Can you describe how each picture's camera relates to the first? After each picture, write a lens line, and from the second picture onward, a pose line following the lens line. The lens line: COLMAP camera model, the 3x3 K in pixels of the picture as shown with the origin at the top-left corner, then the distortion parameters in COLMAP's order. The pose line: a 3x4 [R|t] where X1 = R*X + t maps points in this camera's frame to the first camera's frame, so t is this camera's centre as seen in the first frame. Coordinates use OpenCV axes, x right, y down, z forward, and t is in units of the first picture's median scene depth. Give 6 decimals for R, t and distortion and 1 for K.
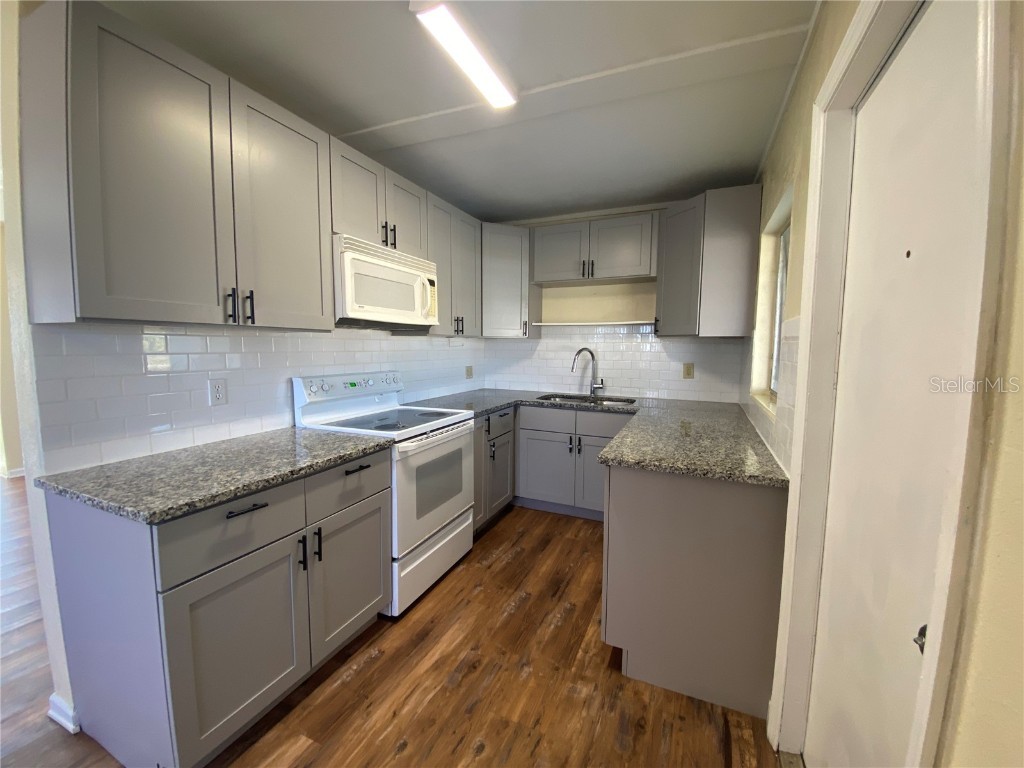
lens RADIAL K [[416.6, 0, 506.9], [0, 416.6, 381.6], [0, 0, 1]] dist [0.003363, -0.012497]
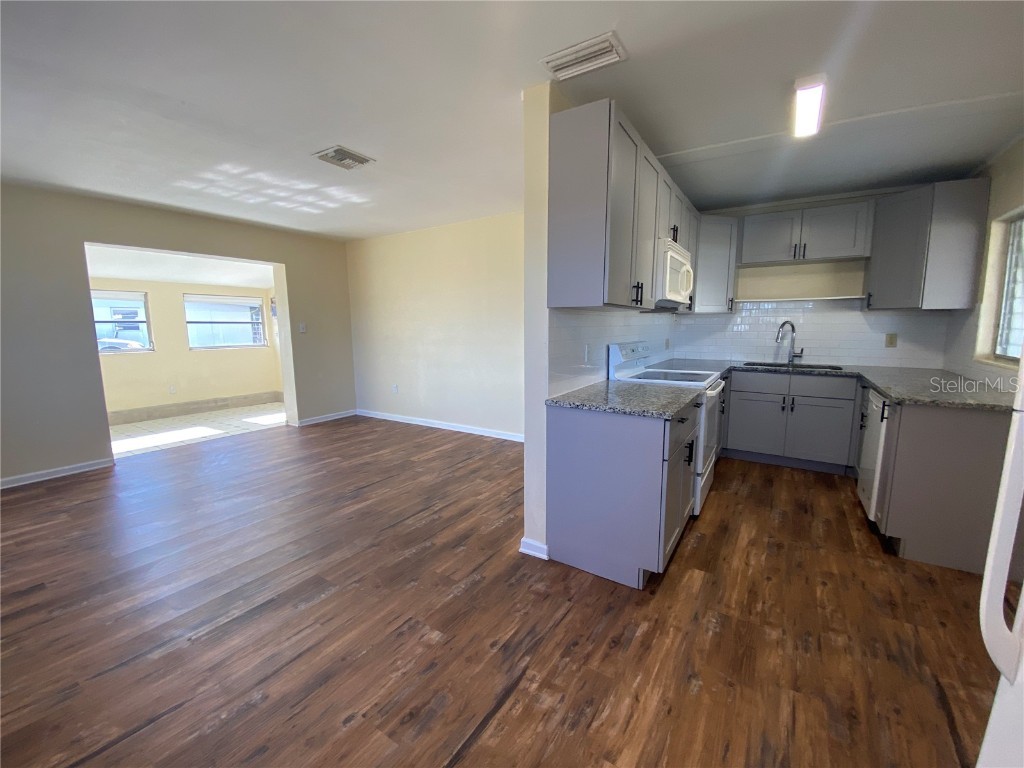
lens RADIAL K [[416.6, 0, 507.3], [0, 416.6, 381.8], [0, 0, 1]] dist [0.003363, -0.012497]
pose [[0.986140, 0.008437, -0.165701, -0.430560], [-0.000146, 0.998750, 0.049989, 0.031191], [0.165916, -0.049272, 0.984908, -0.292404]]
